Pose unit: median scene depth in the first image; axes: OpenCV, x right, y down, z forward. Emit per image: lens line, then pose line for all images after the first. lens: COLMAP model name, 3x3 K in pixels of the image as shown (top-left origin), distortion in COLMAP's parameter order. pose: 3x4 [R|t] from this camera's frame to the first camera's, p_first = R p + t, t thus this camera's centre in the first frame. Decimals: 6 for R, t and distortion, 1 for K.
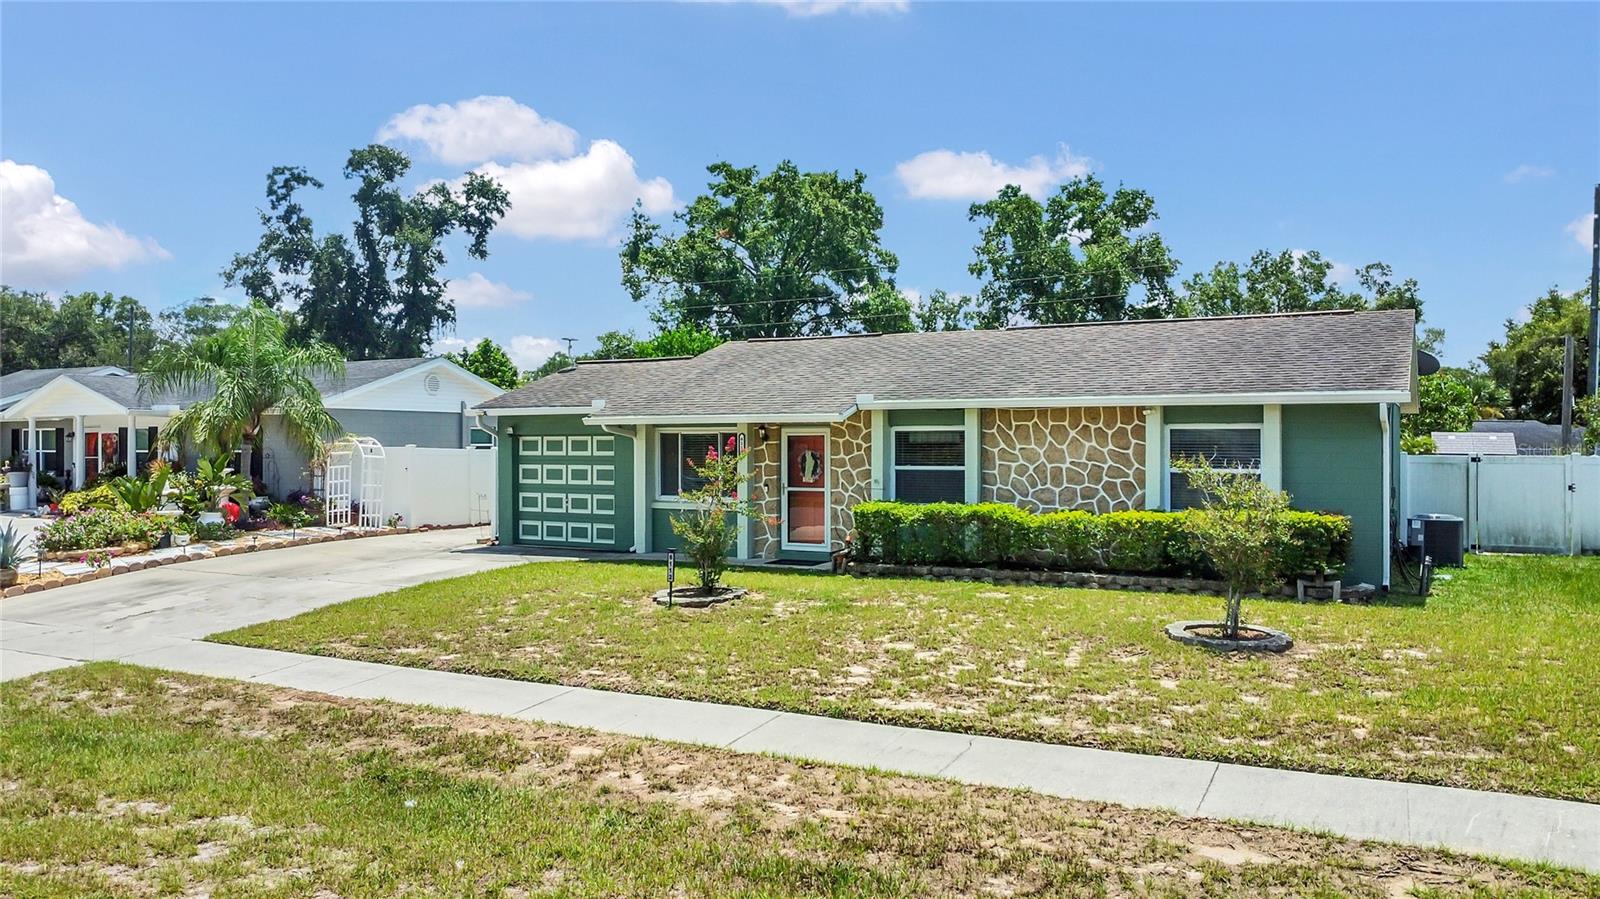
lens RADIAL K [[1192.7, 0, 809.0], [0, 1192.7, 445.9], [0, 0, 1]] dist [-0.026936, -0.011419]
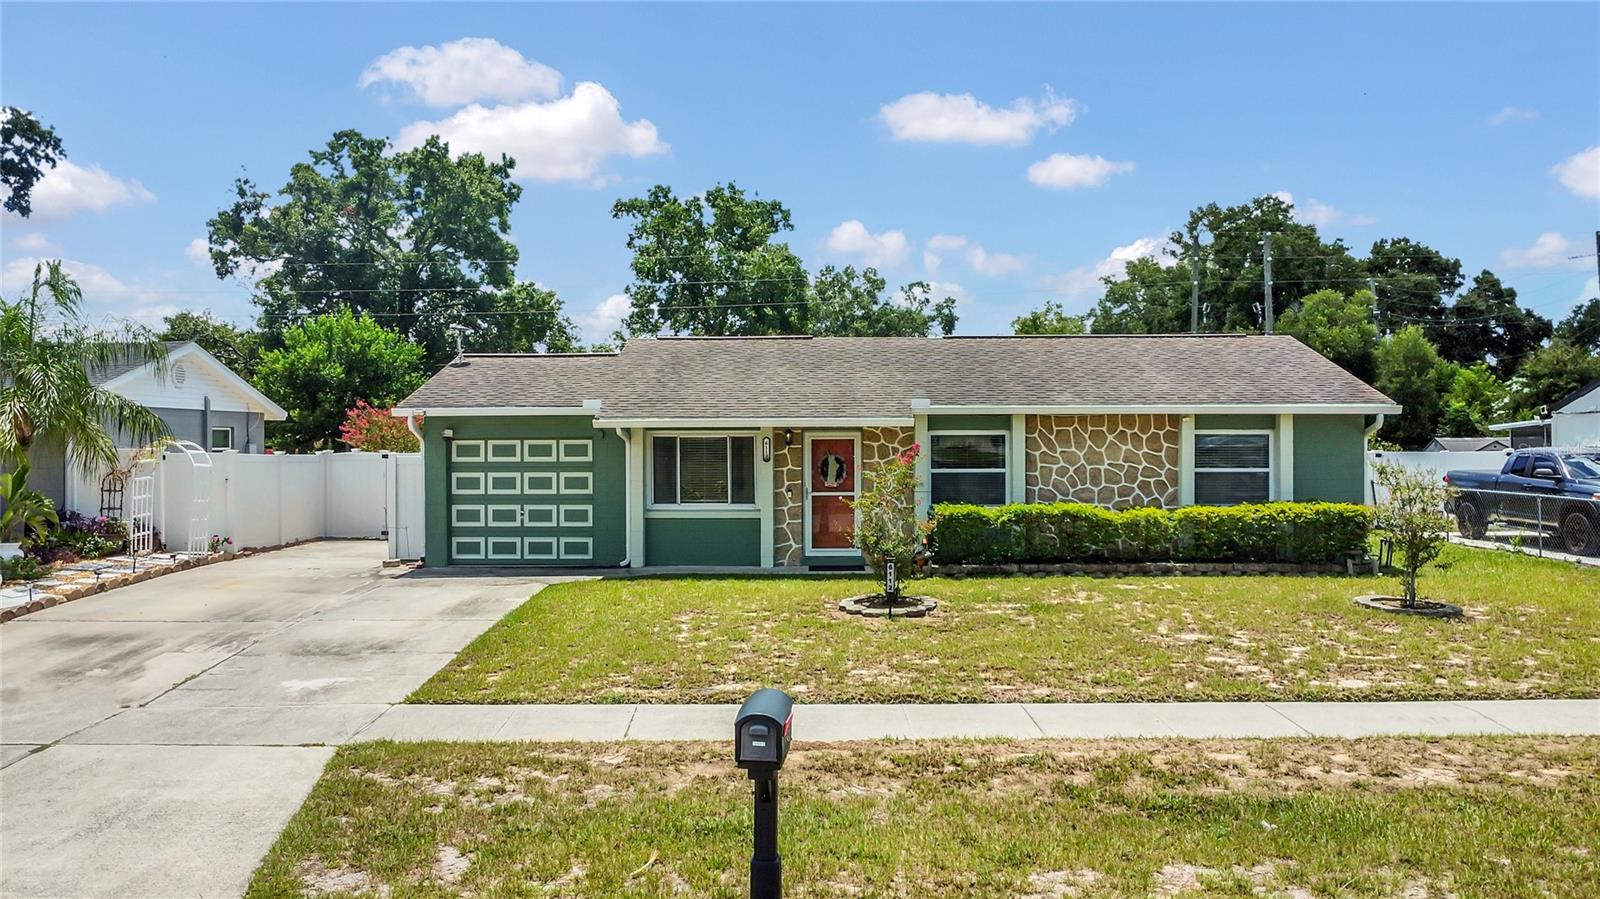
lens RADIAL K [[1192.7, 0, 806.5], [0, 1192.7, 454.5], [0, 0, 1]] dist [-0.026936, -0.011419]
pose [[0.887707, -0.007719, 0.460345, -0.474724], [0.003195, 0.999939, 0.010605, -0.006826], [-0.460399, -0.007943, 0.887677, 0.129790]]
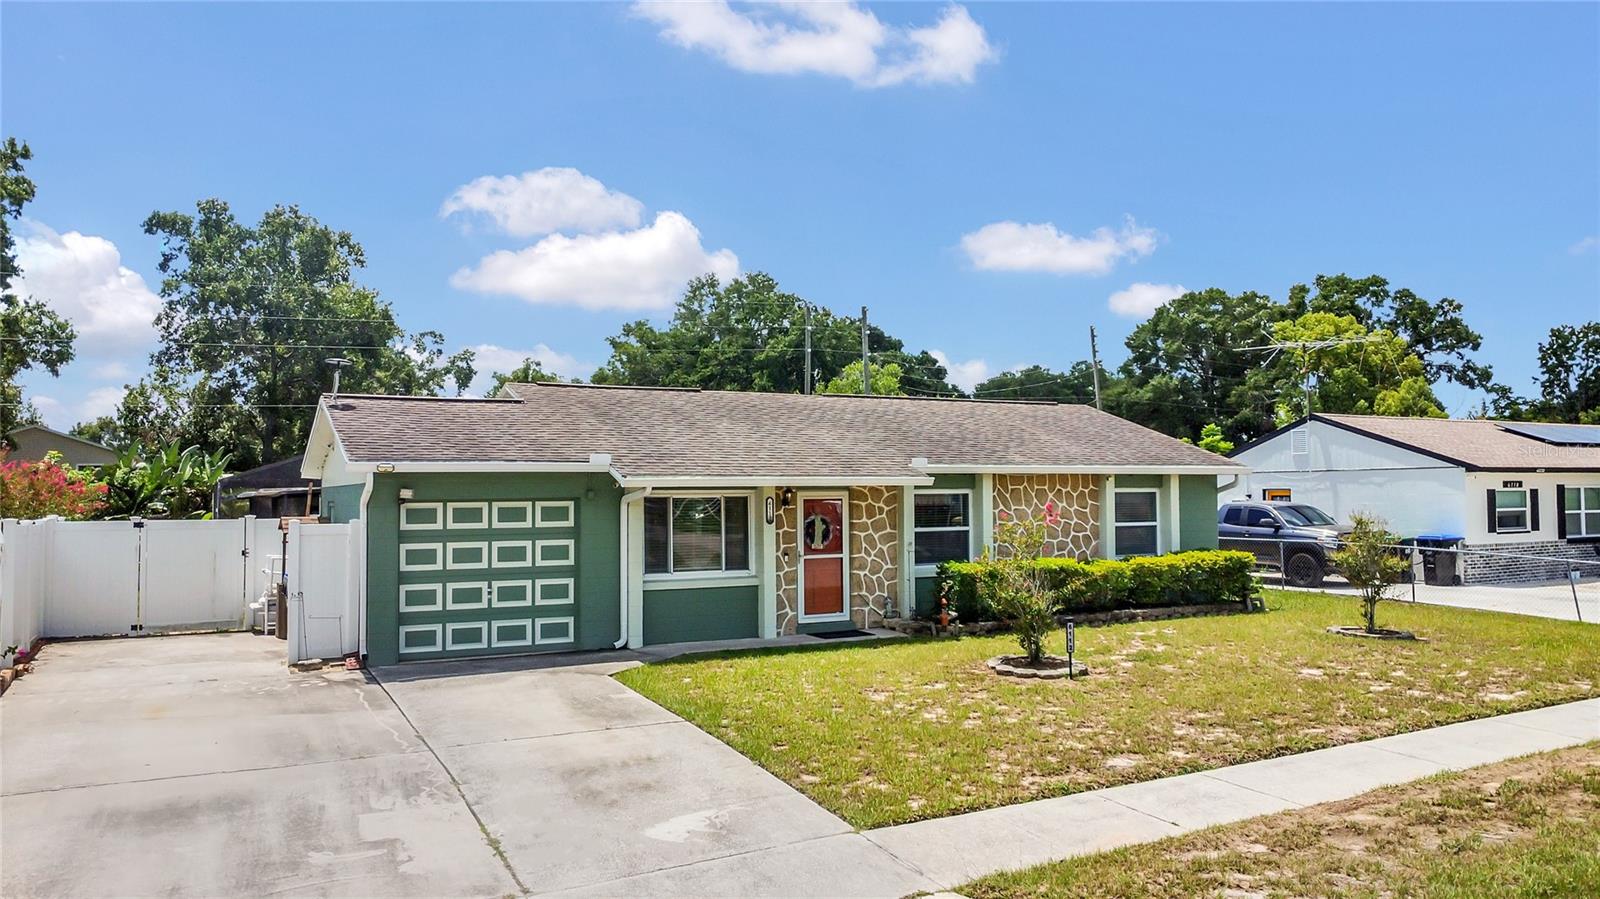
lens RADIAL K [[1192.7, 0, 806.5], [0, 1192.7, 451.6], [0, 0, 1]] dist [-0.026936, -0.011419]
pose [[0.535399, 0.026922, 0.844170, -0.800380], [0.009646, 0.999232, -0.037985, -0.010474], [-0.844544, 0.028480, 0.534728, 0.502454]]
